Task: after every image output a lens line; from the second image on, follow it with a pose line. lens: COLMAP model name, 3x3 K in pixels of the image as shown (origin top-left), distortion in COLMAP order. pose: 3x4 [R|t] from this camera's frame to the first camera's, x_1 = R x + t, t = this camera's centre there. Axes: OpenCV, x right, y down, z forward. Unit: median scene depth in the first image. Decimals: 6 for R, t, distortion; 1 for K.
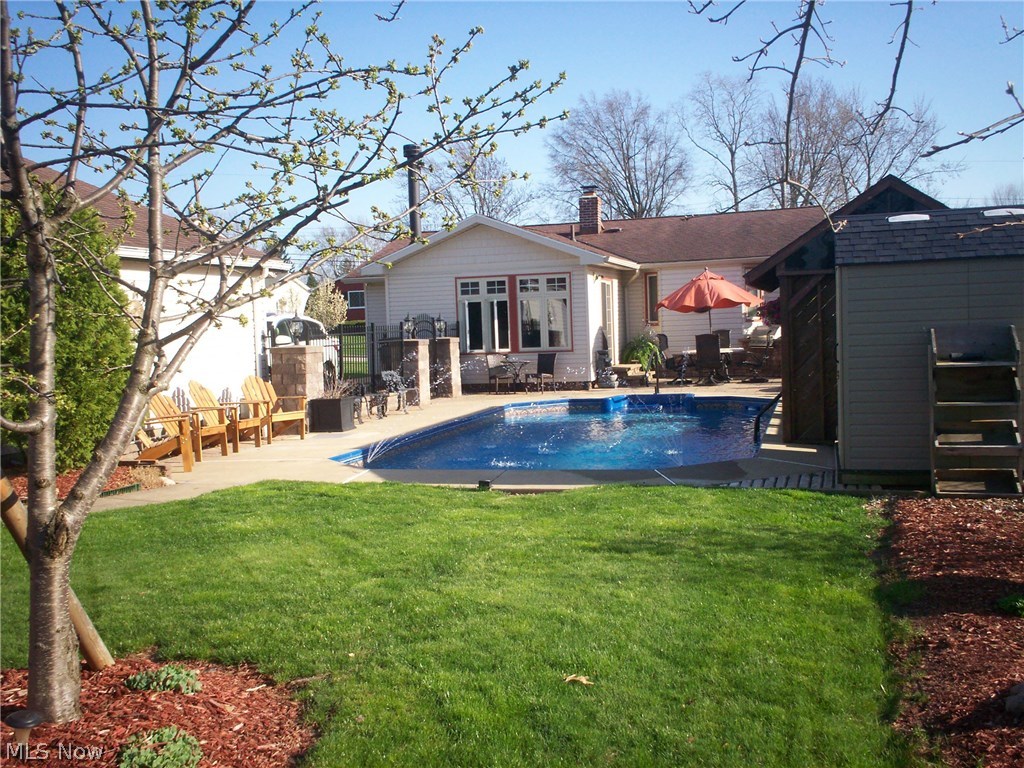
lens RADIAL K [[1095.2, 0, 512.0], [0, 1095.2, 384.0], [0, 0, 1]] dist [0.162545, -0.390501]
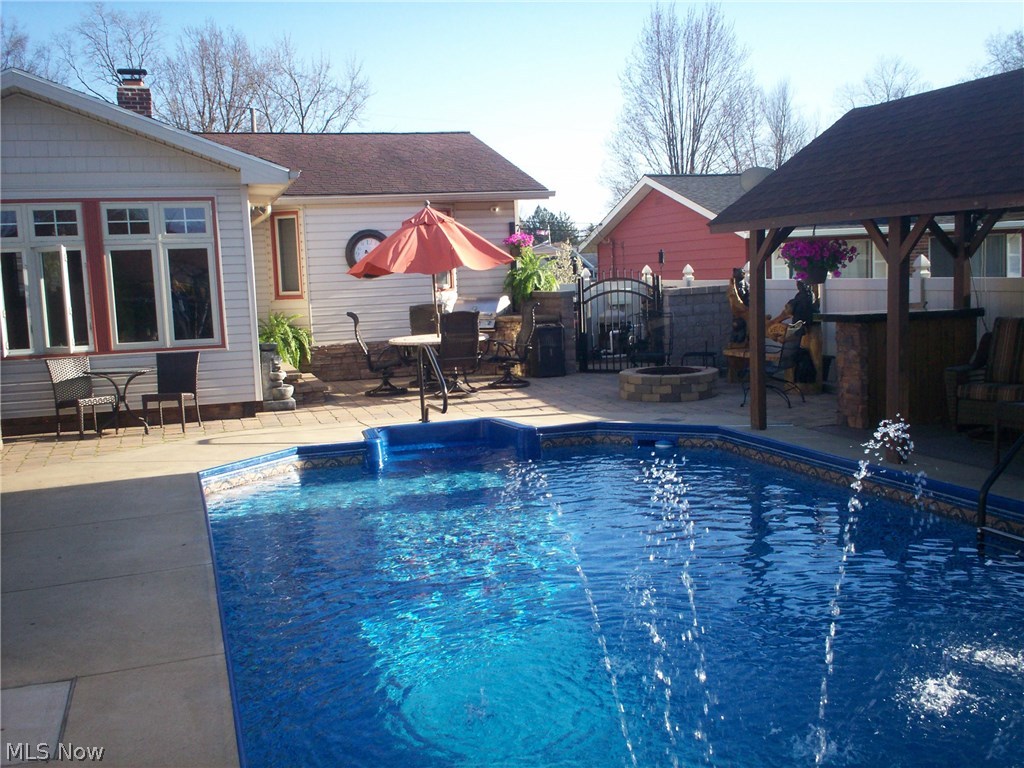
lens RADIAL K [[1095.2, 0, 512.0], [0, 1095.2, 384.0], [0, 0, 1]] dist [0.162545, -0.390501]
pose [[0.844310, -0.052920, 0.533236, -0.105005], [0.041330, 0.998578, 0.033662, -0.021546], [-0.534259, -0.006382, 0.845296, 0.422014]]
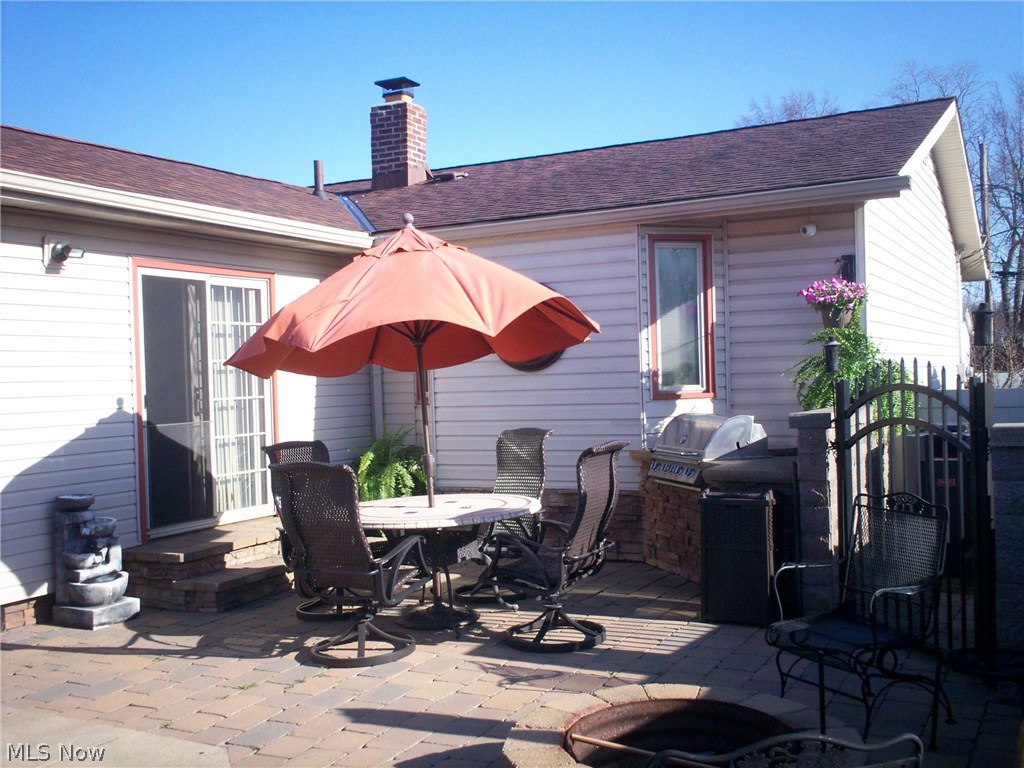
lens RADIAL K [[1095.2, 0, 512.0], [0, 1095.2, 384.0], [0, 0, 1]] dist [0.162545, -0.390501]
pose [[0.978903, 0.008076, -0.204167, 0.238820], [-0.017050, 0.998962, -0.042235, -0.046448], [0.203614, 0.044825, 0.978025, 0.669383]]
